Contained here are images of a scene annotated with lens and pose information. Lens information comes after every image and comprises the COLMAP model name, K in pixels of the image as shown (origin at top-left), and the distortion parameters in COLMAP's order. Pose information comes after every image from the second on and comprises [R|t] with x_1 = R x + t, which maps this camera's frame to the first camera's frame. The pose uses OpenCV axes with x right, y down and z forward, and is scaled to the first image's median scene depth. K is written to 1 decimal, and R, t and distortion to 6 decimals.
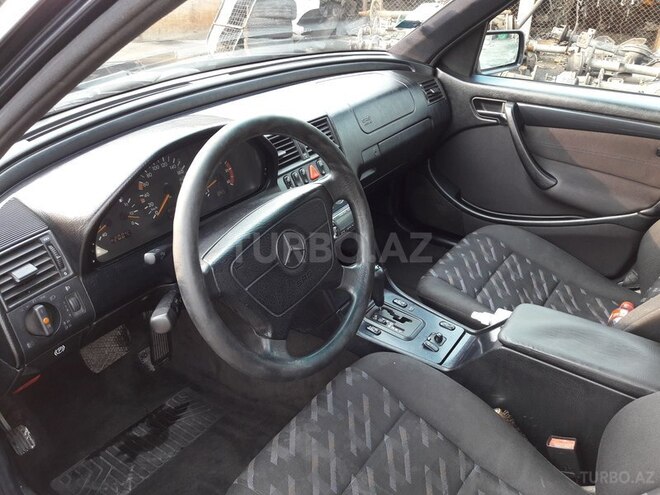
lens RADIAL K [[530.1, 0, 330.0], [0, 530.1, 247.5], [0, 0, 1]] dist [0.009273, -0.013238]
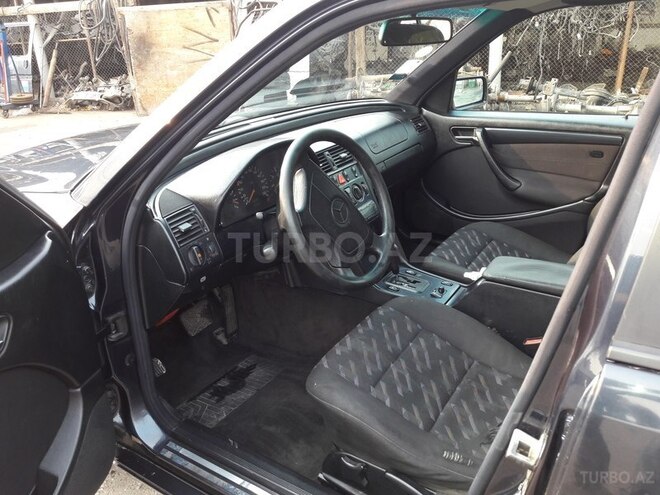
lens RADIAL K [[543.5, 0, 325.7], [0, 543.5, 258.8], [0, 0, 1]] dist [0.053491, -0.116289]
pose [[0.997449, -0.070930, 0.007975, -0.083478], [0.071376, 0.991516, -0.108630, 0.185369], [-0.000202, 0.108923, 0.994050, -0.345559]]
